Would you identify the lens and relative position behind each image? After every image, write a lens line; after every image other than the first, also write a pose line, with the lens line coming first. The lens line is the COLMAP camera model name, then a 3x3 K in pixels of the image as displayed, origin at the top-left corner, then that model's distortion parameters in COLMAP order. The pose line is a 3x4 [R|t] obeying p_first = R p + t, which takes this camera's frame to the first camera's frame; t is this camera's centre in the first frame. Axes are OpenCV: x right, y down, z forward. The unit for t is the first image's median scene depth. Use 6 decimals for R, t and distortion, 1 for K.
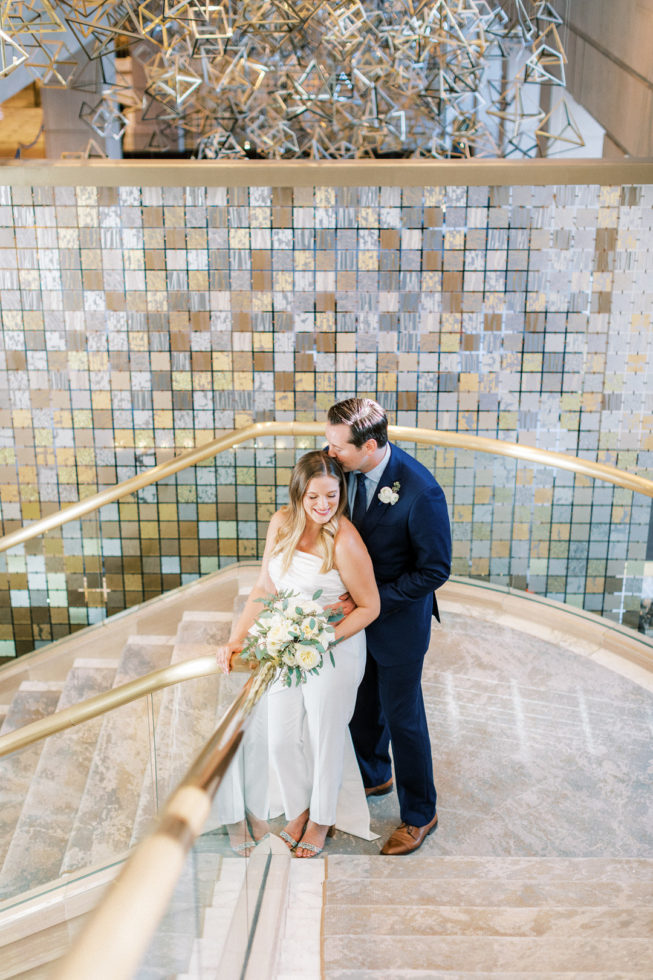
lens RADIAL K [[1403.9, 0, 326.5], [0, 1403.9, 490.0], [0, 0, 1]] dist [0.020757, -0.000541]
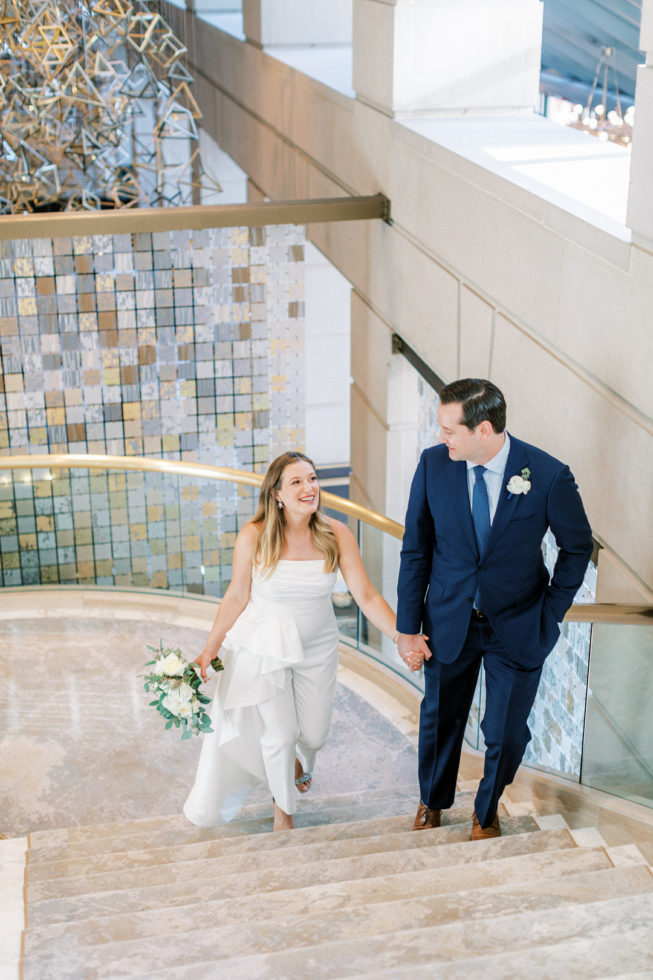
lens RADIAL K [[1421.1, 0, 326.5], [0, 1421.1, 490.0], [0, 0, 1]] dist [0.017114, -0.022039]
pose [[0.973995, -0.087741, 0.208890, 0.012422], [0.094141, 0.995340, -0.020878, 0.022398], [-0.206085, 0.040000, 0.977716, -0.116417]]
